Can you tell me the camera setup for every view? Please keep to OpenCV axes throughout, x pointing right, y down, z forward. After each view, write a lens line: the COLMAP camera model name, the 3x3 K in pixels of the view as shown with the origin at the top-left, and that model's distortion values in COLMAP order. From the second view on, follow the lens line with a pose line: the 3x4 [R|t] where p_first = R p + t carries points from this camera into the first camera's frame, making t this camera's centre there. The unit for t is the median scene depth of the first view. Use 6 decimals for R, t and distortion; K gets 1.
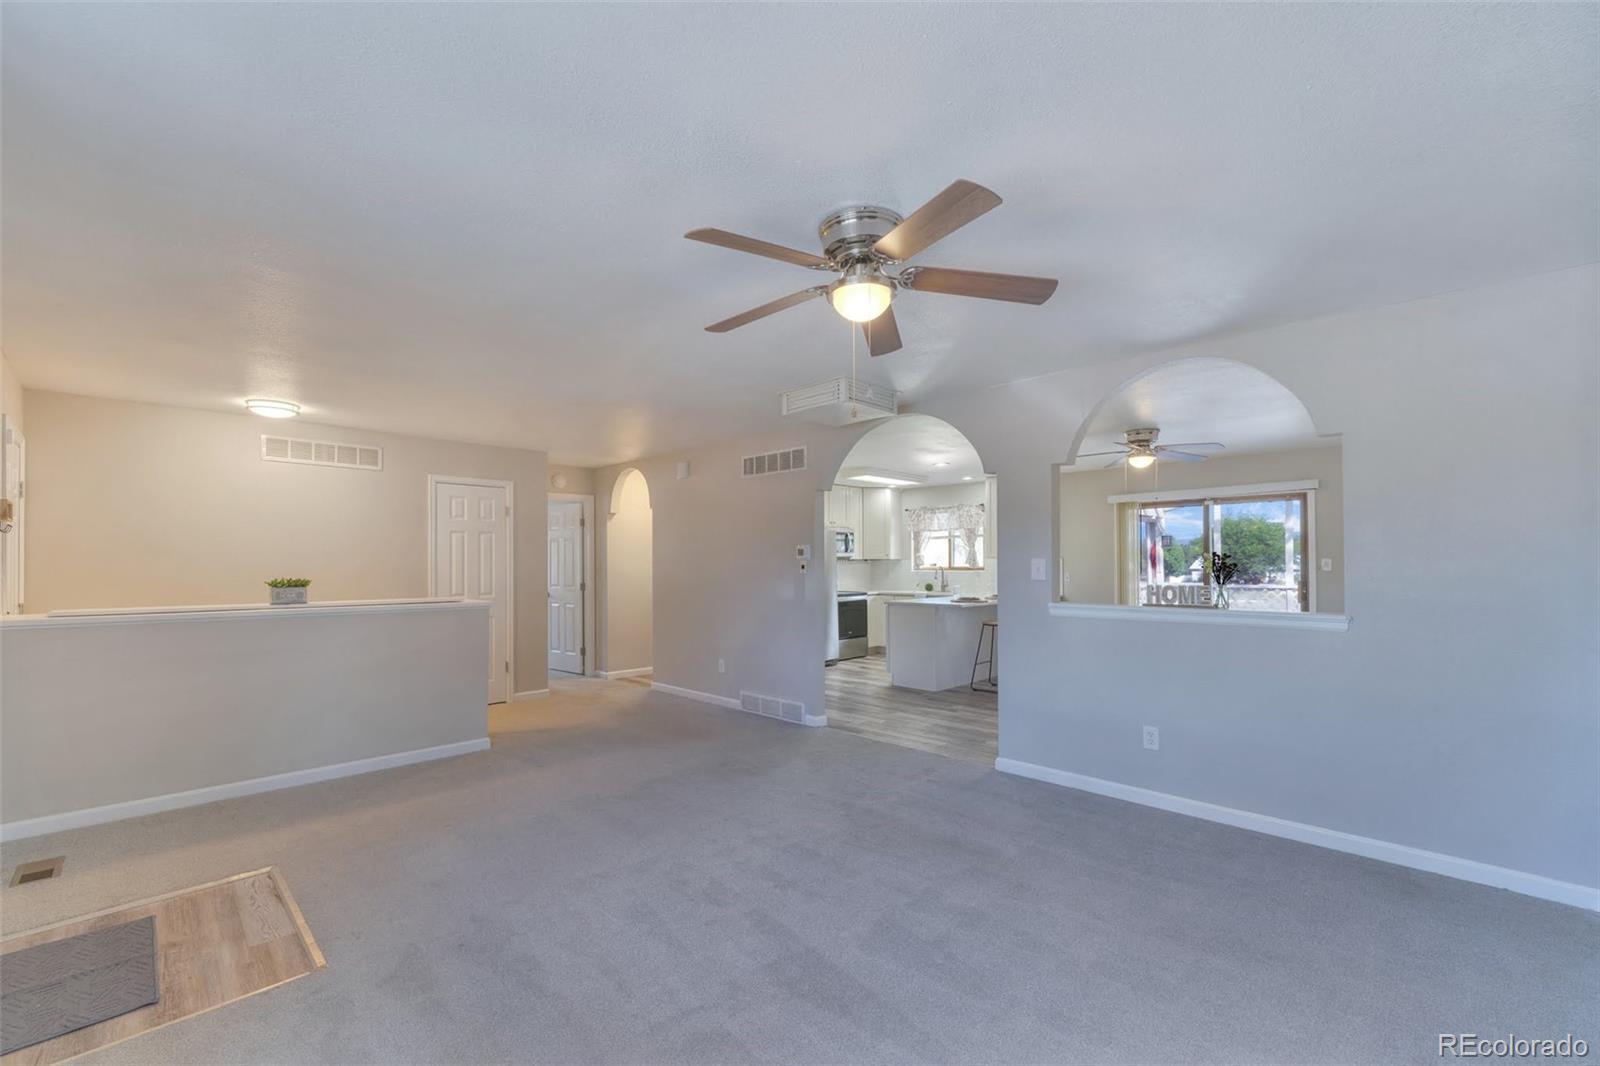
lens RADIAL K [[649.6, 0, 803.1], [0, 649.6, 555.8], [0, 0, 1]] dist [-0.000437, -0.000079]
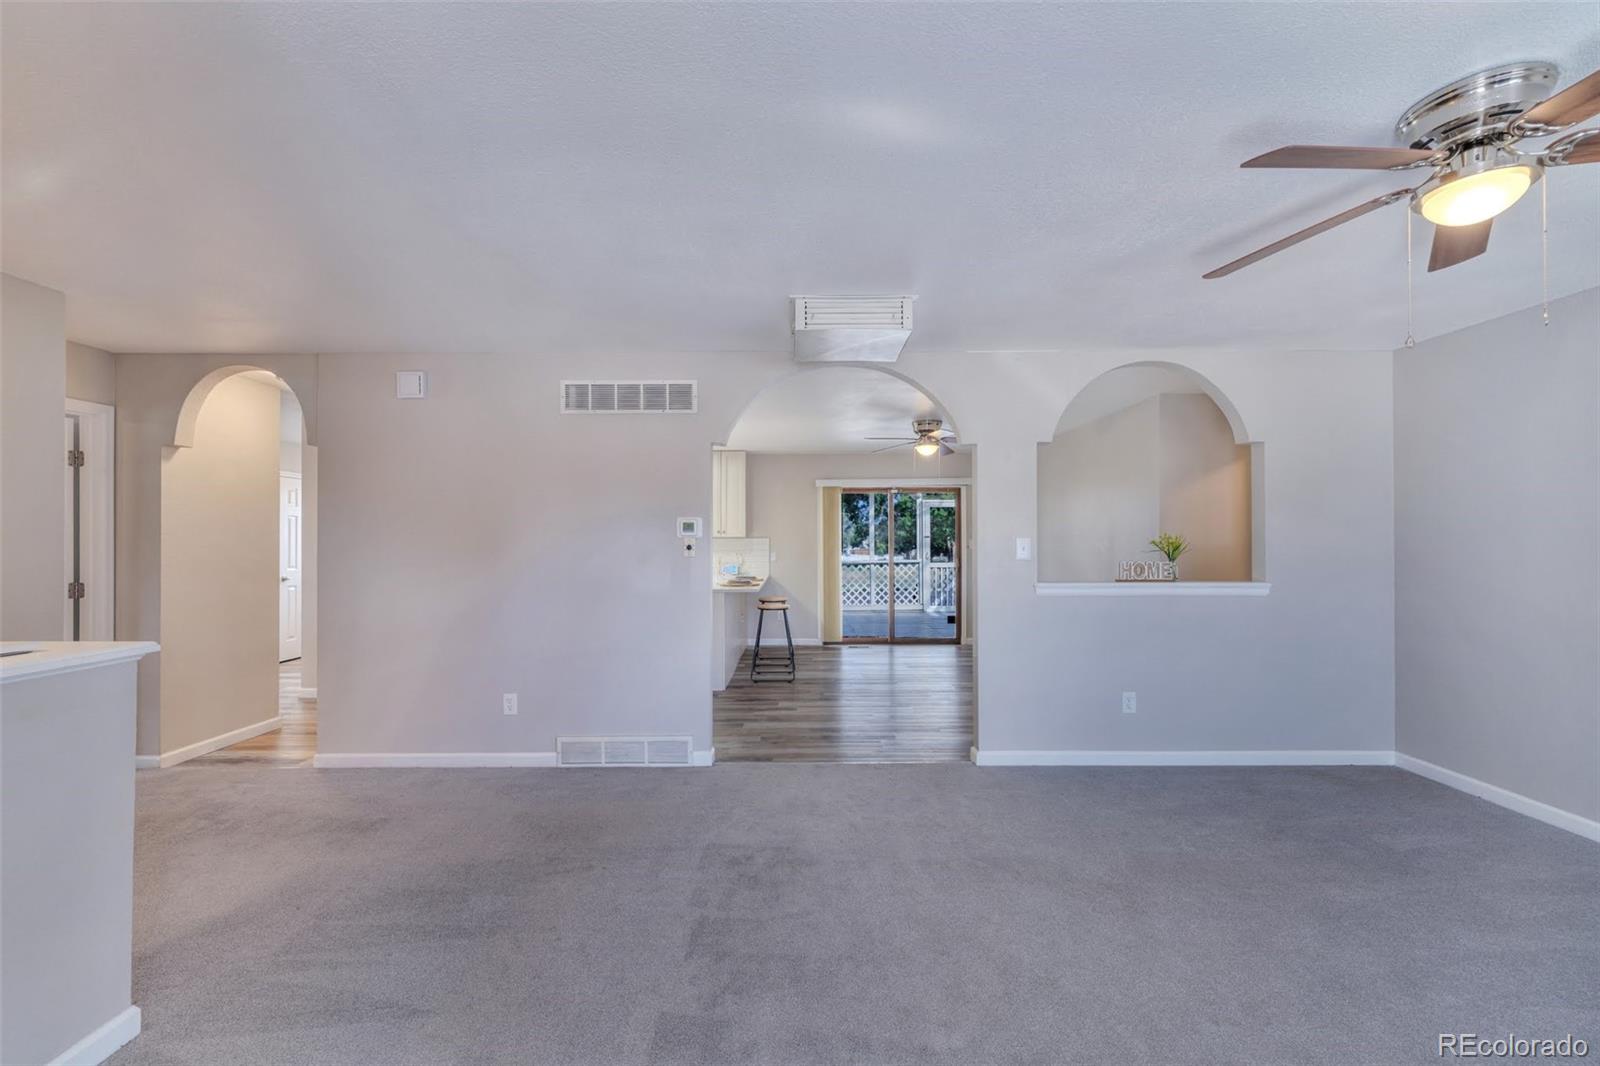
lens RADIAL K [[633.8, 0, 800.0], [0, 633.8, 533.0], [0, 0, 1]] dist [-0.000230, -0.000057]
pose [[0.721570, 0.010883, 0.692256, -0.362969], [-0.008735, 0.999940, -0.006615, 0.004113], [-0.692286, -0.001274, 0.721622, 0.369064]]
